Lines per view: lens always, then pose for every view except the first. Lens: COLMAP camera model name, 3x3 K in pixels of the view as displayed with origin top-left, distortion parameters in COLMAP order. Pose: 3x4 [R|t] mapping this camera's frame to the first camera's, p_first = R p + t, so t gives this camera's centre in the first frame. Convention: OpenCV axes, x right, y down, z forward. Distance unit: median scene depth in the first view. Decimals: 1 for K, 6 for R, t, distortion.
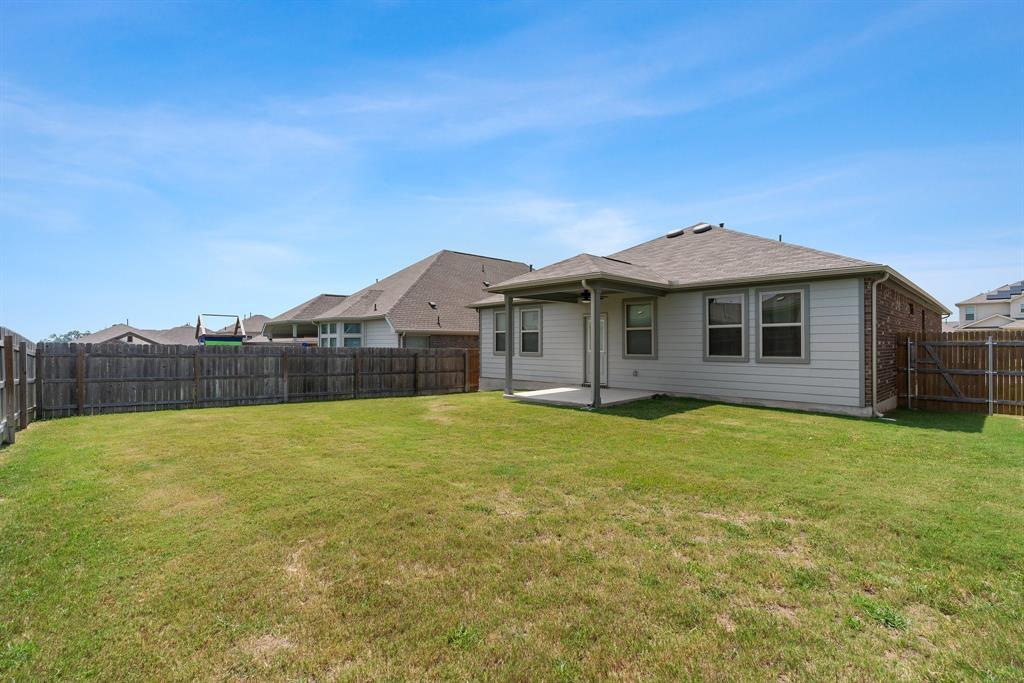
lens RADIAL K [[463.8, 0, 510.8], [0, 463.8, 344.3], [0, 0, 1]] dist [-0.010277, 0.003265]
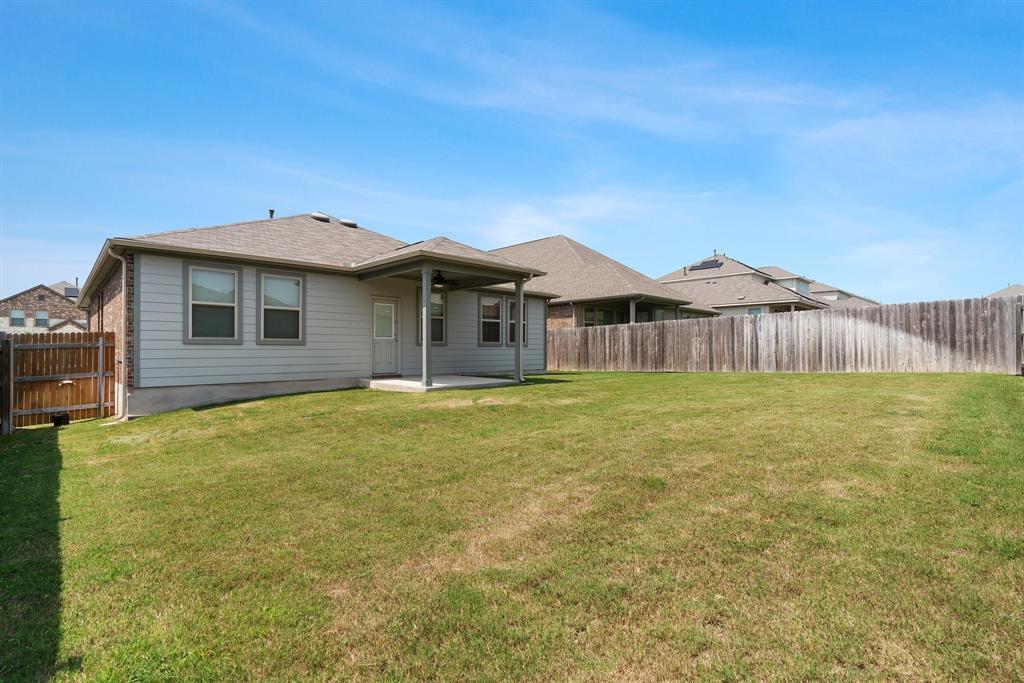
lens RADIAL K [[463.8, 0, 509.1], [0, 463.8, 338.1], [0, 0, 1]] dist [-0.010277, 0.003265]
pose [[-0.020237, -0.009382, 0.999751, -0.597636], [-0.032949, 0.999419, 0.008712, -0.000721], [-0.999252, -0.032765, -0.020534, 0.633558]]
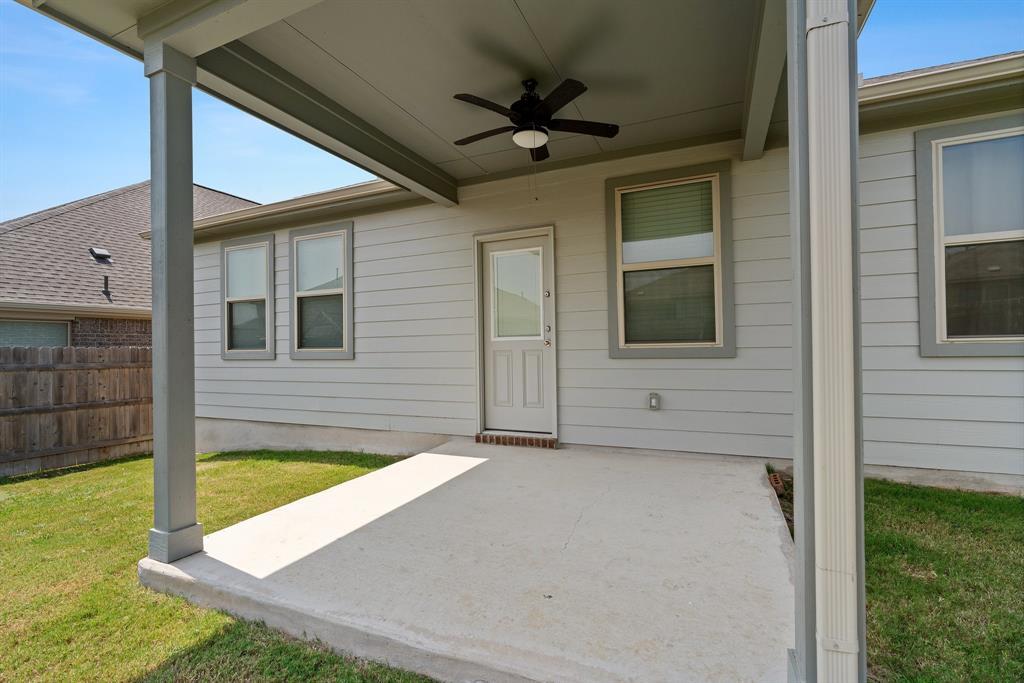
lens RADIAL K [[463.8, 0, 509.2], [0, 463.8, 345.5], [0, 0, 1]] dist [-0.010277, 0.003265]
pose [[0.922016, -0.019531, 0.386658, 0.035404], [0.019602, 0.999801, 0.003758, 0.014914], [-0.386655, 0.004114, 0.922215, 0.558738]]
